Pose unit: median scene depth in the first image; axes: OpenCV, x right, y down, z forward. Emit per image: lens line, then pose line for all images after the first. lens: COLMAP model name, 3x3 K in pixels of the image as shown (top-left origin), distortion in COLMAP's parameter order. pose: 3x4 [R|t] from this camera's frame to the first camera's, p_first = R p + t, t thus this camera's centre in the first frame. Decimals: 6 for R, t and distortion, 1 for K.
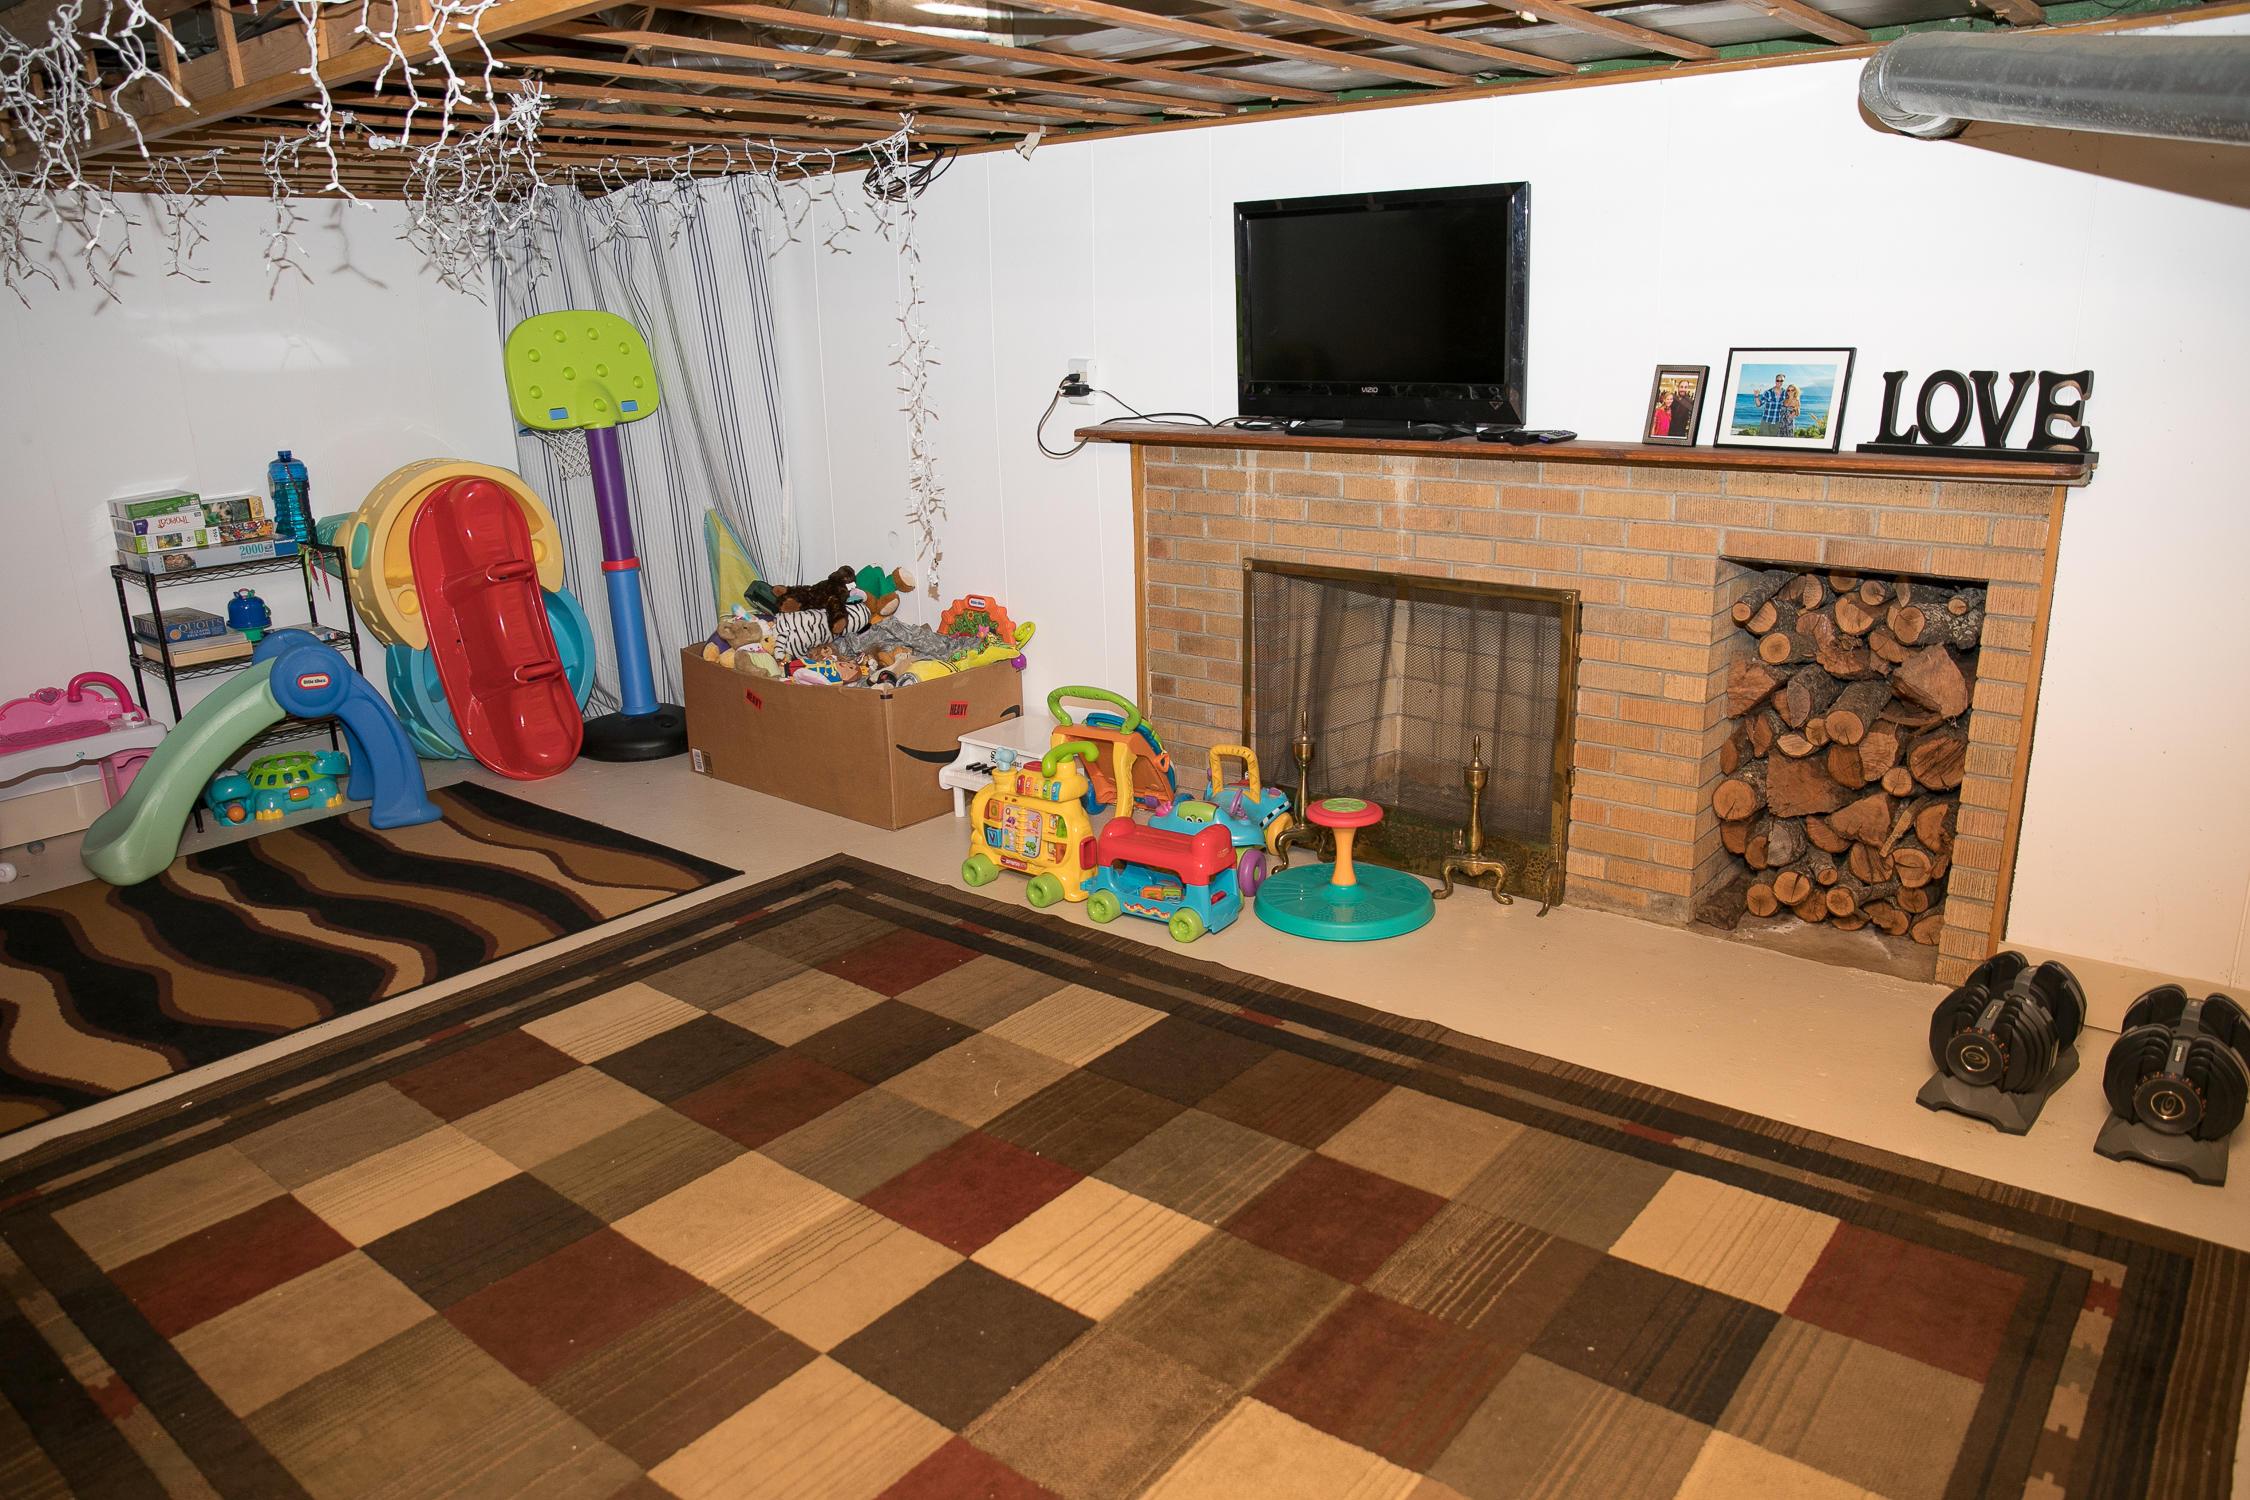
lens RADIAL K [[1524.3, 0, 1125.0], [0, 1524.3, 750.0], [0, 0, 1]] dist [-0.110086, 0.083736]
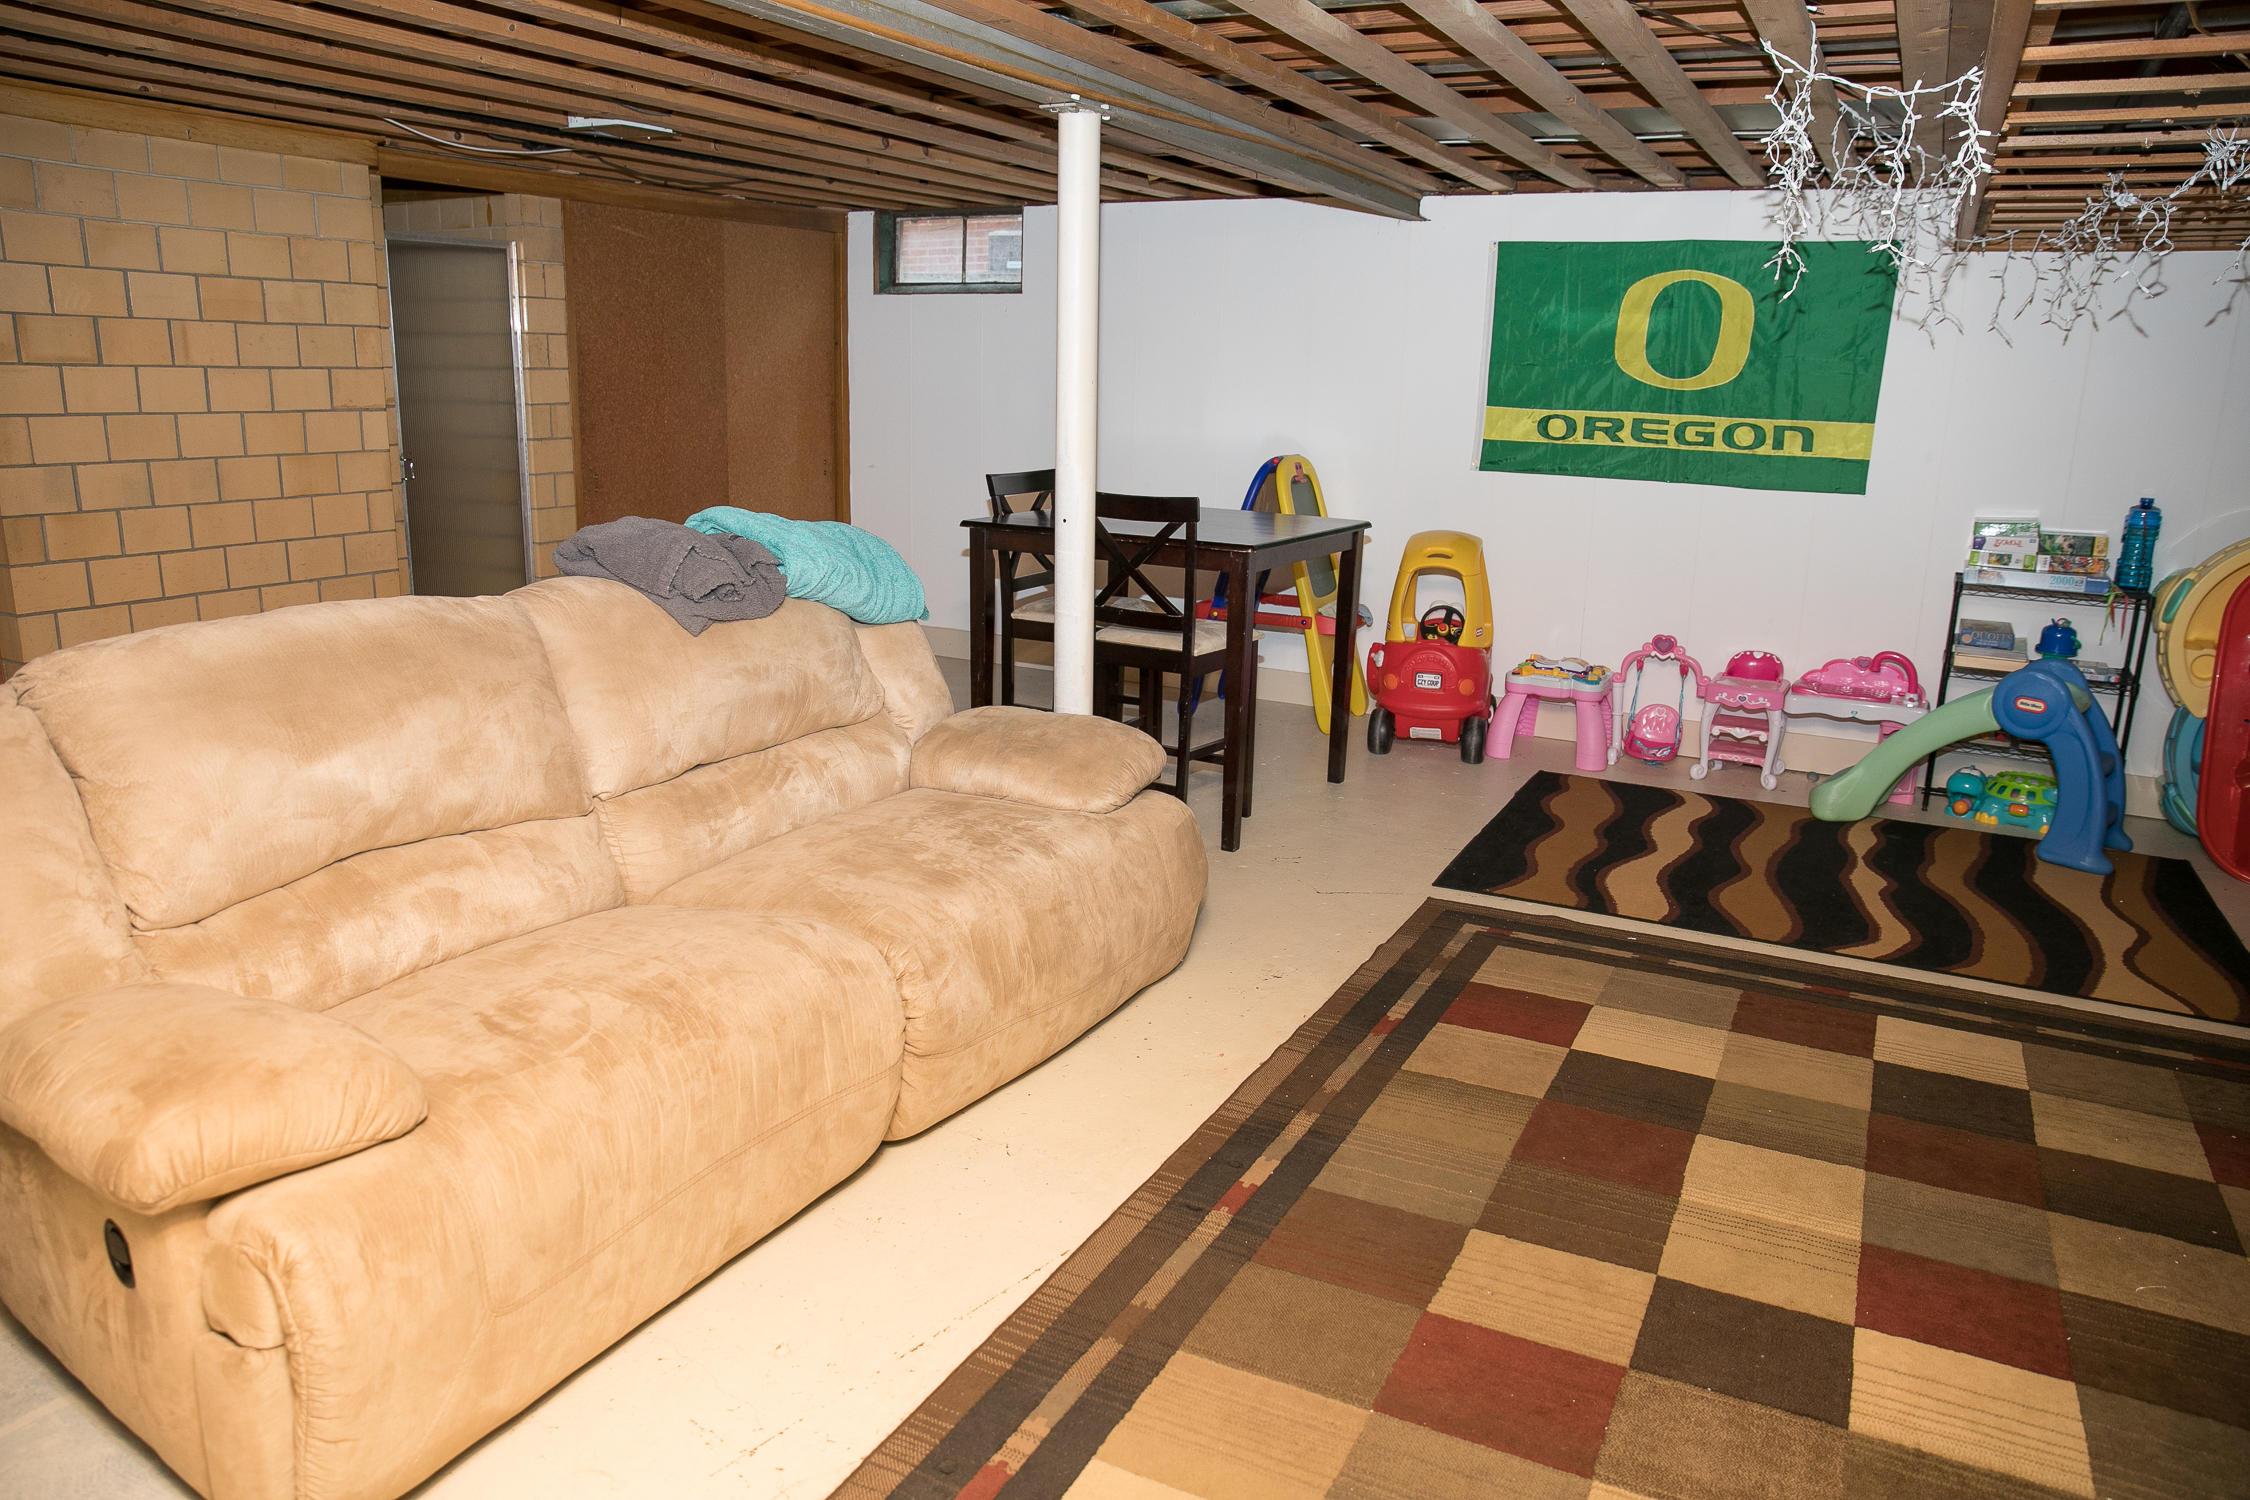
lens RADIAL K [[1524.3, 0, 1125.0], [0, 1524.3, 750.0], [0, 0, 1]] dist [-0.110086, 0.083736]
pose [[0.206006, 0.267274, -0.941343, 0.451341], [-0.301955, 0.932395, 0.198653, -0.042501], [0.930798, 0.243320, 0.272783, 0.159108]]
